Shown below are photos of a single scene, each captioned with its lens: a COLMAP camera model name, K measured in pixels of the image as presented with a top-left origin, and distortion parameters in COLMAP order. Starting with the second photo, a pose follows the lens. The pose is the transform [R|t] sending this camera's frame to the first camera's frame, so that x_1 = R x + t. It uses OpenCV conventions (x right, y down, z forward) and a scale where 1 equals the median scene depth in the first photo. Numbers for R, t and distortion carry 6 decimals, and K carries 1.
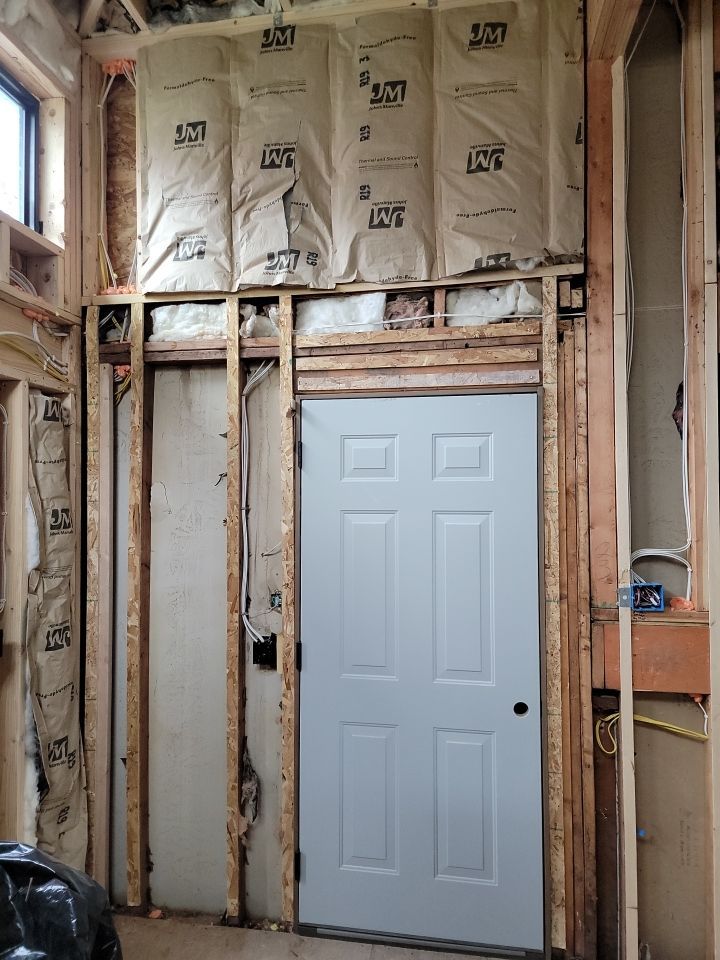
lens RADIAL K [[662.5, 0, 357.3], [0, 662.5, 481.8], [0, 0, 1]] dist [0.093957, -0.083022]
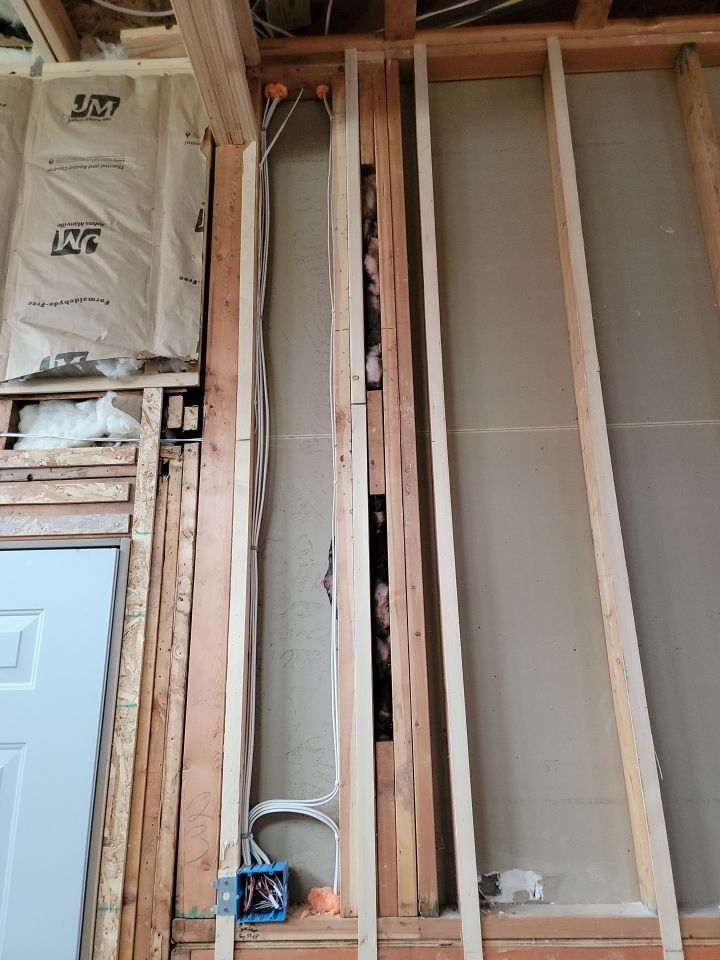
lens RADIAL K [[662.5, 0, 357.3], [0, 662.5, 481.8], [0, 0, 1]] dist [0.093957, -0.083022]
pose [[0.991231, 0.024606, 0.129827, 0.414814], [0.010678, 0.964381, -0.264302, -0.017825], [-0.131706, 0.263371, 0.955662, 0.317604]]
